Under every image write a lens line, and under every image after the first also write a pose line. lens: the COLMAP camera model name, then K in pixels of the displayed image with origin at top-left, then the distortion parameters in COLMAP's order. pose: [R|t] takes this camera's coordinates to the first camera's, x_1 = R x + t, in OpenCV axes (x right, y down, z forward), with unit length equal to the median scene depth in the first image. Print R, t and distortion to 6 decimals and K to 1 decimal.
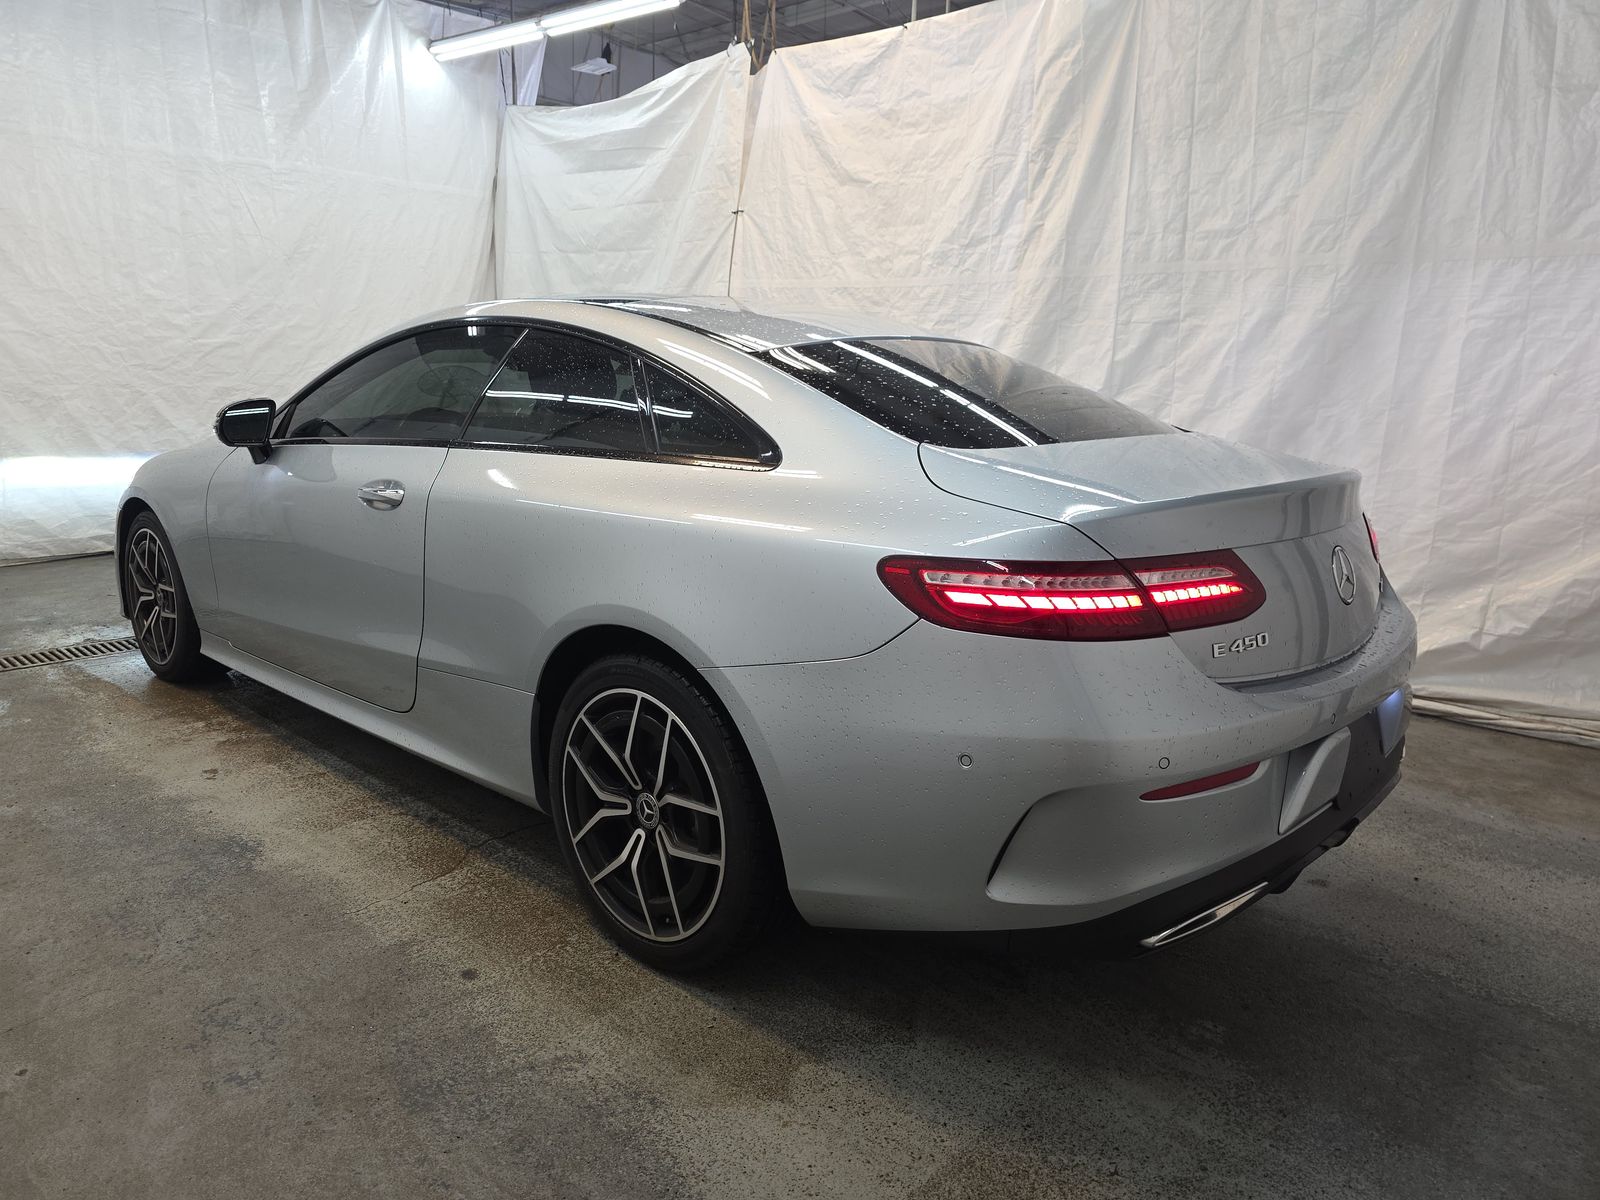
lens RADIAL K [[1091.2, 0, 800.0], [0, 1091.2, 600.0], [0, 0, 1]] dist [0.026022, 0.002473]
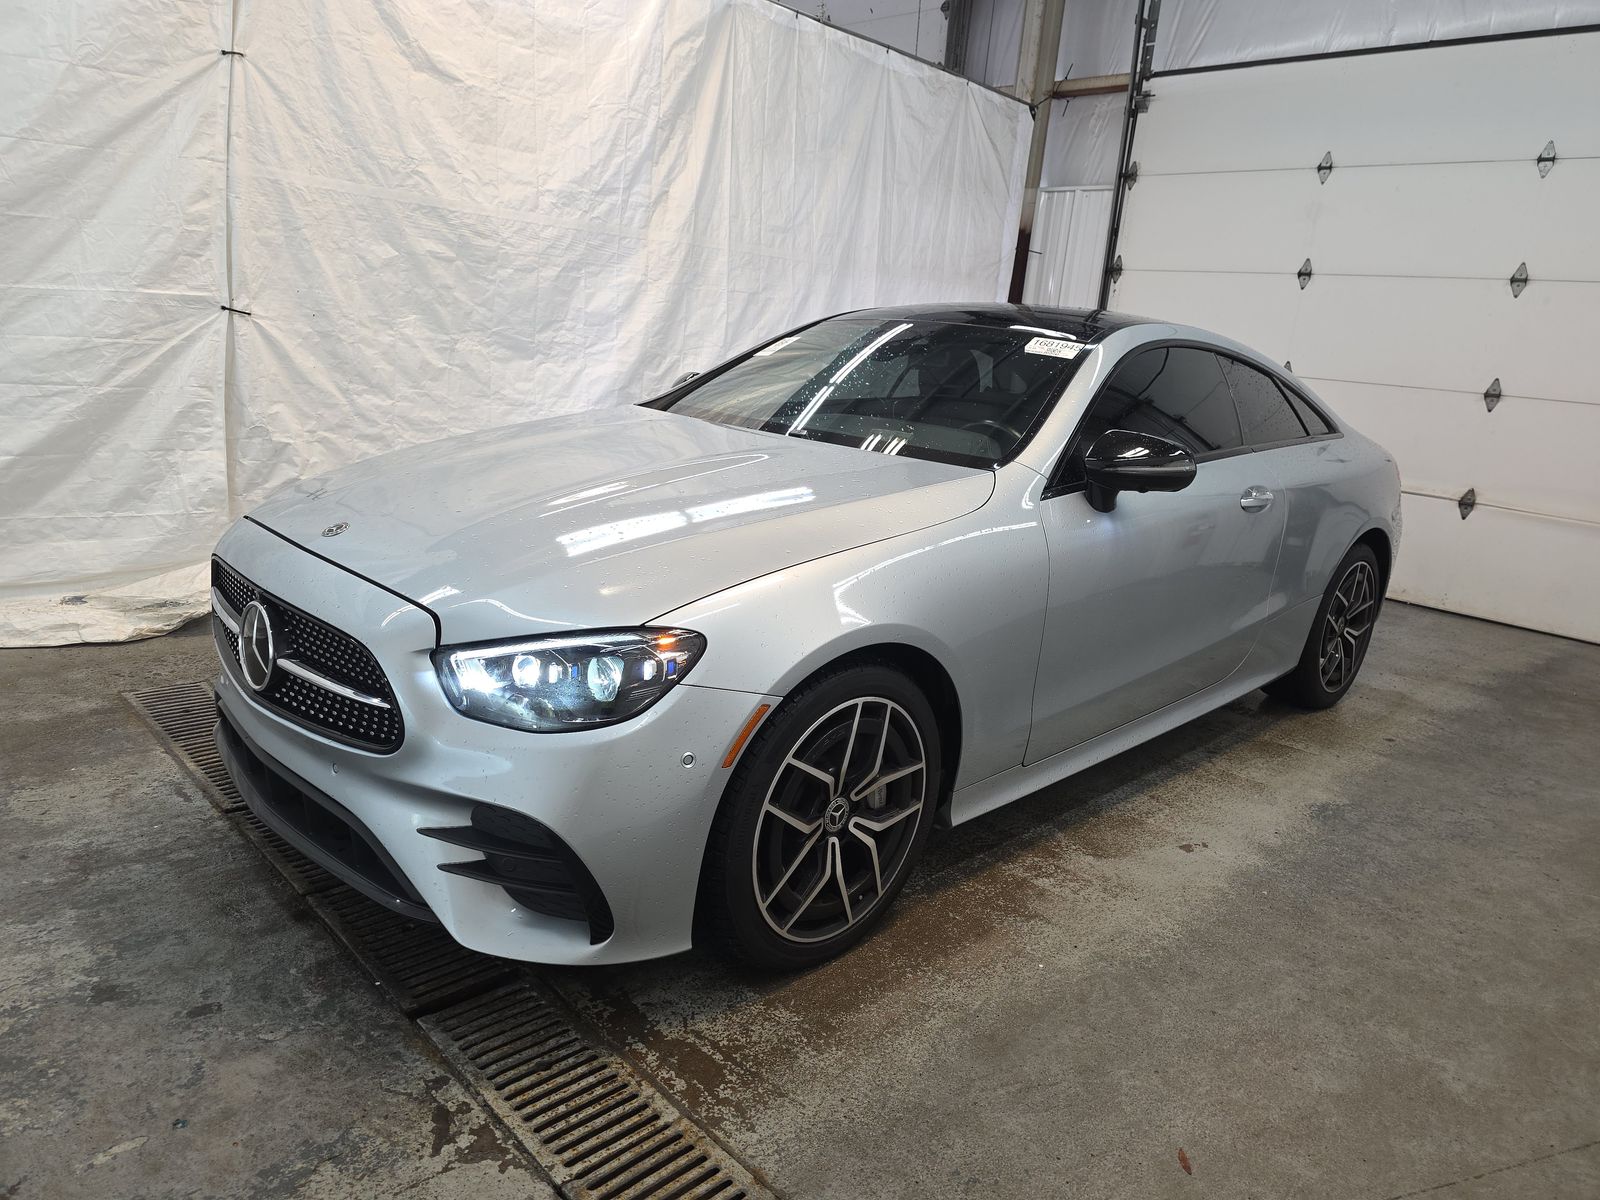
lens RADIAL K [[1073.8, 0, 800.0], [0, 1073.8, 600.0], [0, 0, 1]] dist [-0.025095, -0.001984]
pose [[0.091443, -0.261242, 0.960932, -0.865273], [0.115234, 0.961269, 0.250367, -0.200898], [-0.989120, 0.087838, 0.118005, 0.771486]]
